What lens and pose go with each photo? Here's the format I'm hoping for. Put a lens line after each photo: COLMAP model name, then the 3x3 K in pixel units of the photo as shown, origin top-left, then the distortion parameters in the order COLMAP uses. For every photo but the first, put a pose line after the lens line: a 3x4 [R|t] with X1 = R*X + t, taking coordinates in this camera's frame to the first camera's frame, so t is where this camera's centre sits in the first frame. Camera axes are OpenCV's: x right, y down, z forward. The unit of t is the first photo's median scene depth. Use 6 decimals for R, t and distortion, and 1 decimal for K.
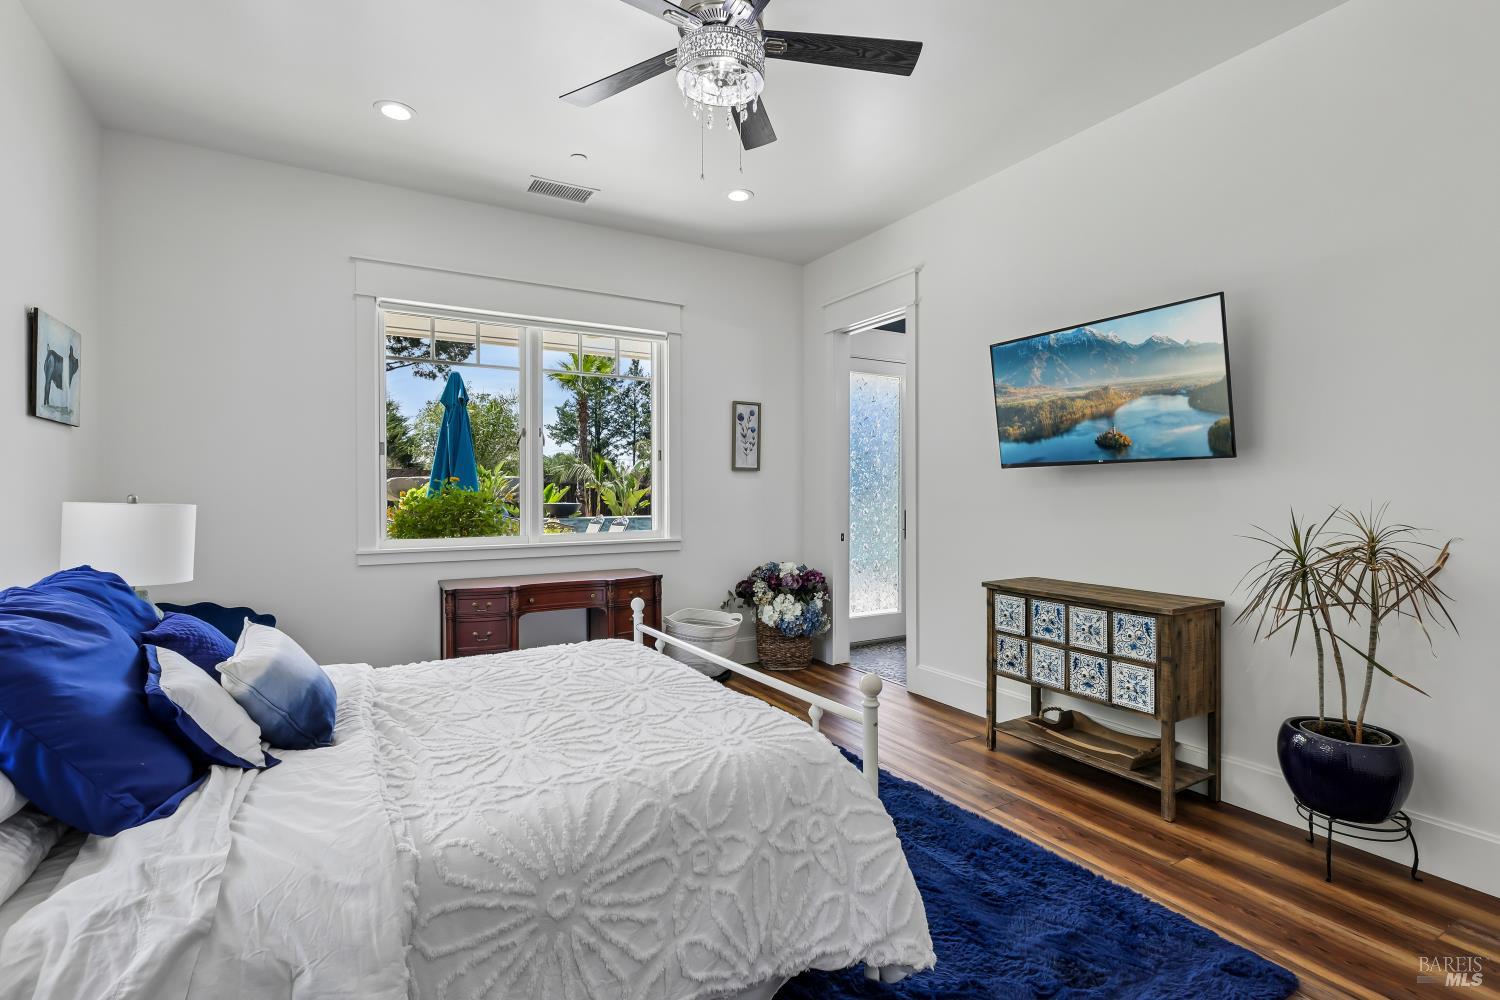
lens RADIAL K [[700.0, 0, 753.0], [0, 700.0, 491.4], [0, 0, 1]] dist [-0.001381, 0.001005]
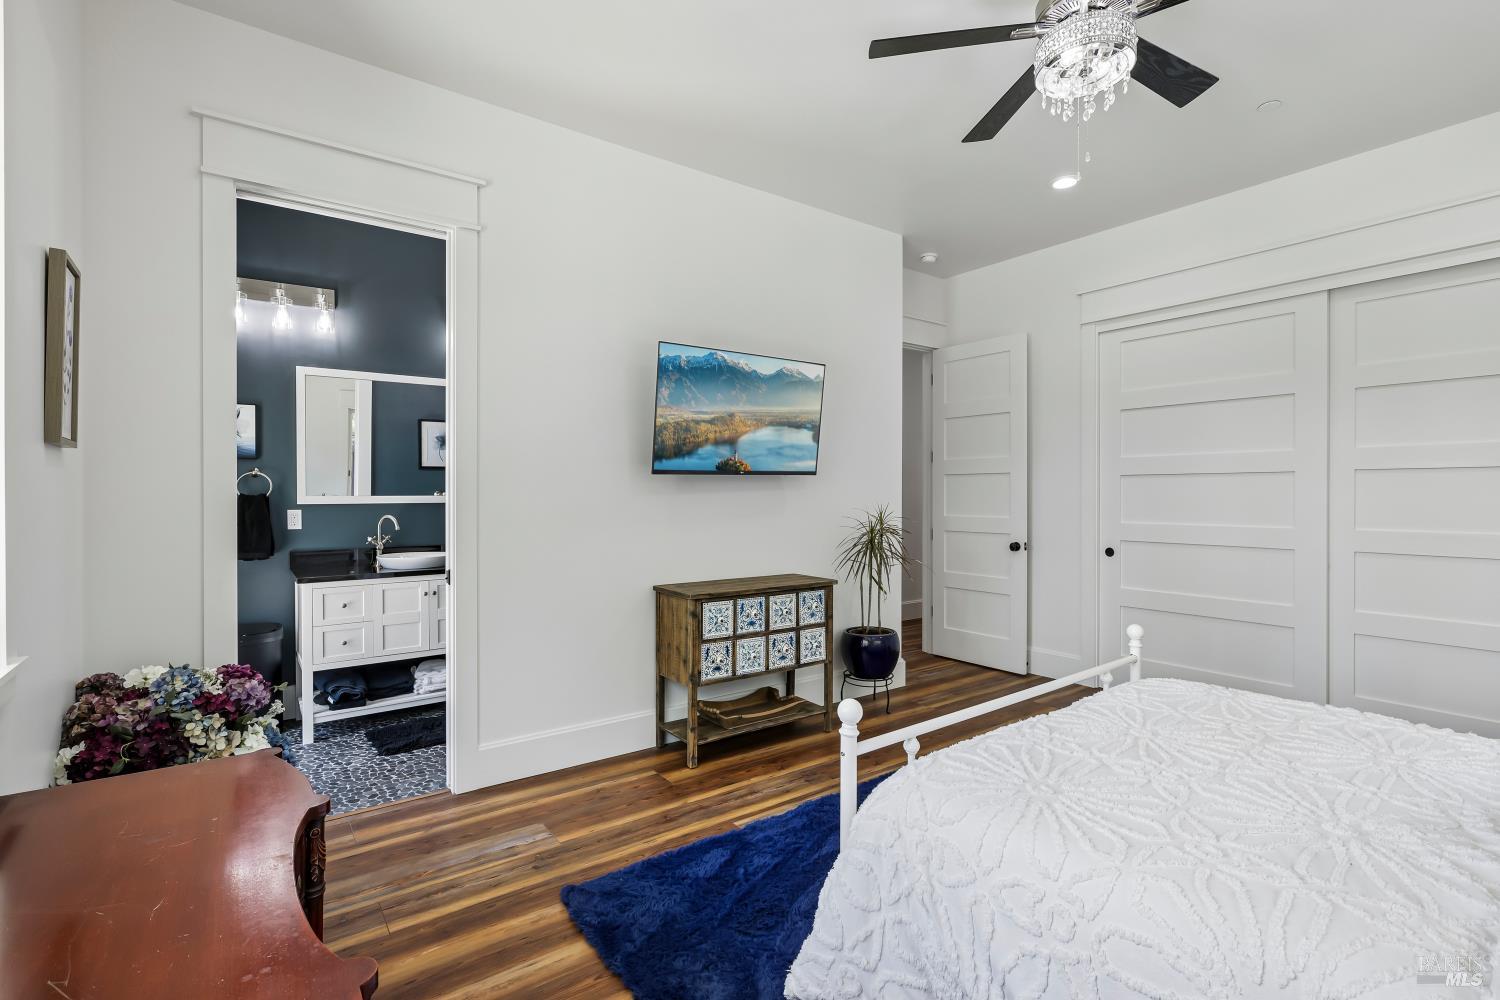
lens RADIAL K [[700.0, 0, 753.0], [0, 700.0, 491.4], [0, 0, 1]] dist [-0.001381, 0.001005]
pose [[-0.105922, 0.001248, 0.994374, -0.692679], [-0.001629, 0.999998, -0.001428, -0.009618], [-0.994373, -0.001771, -0.105919, 1.132717]]
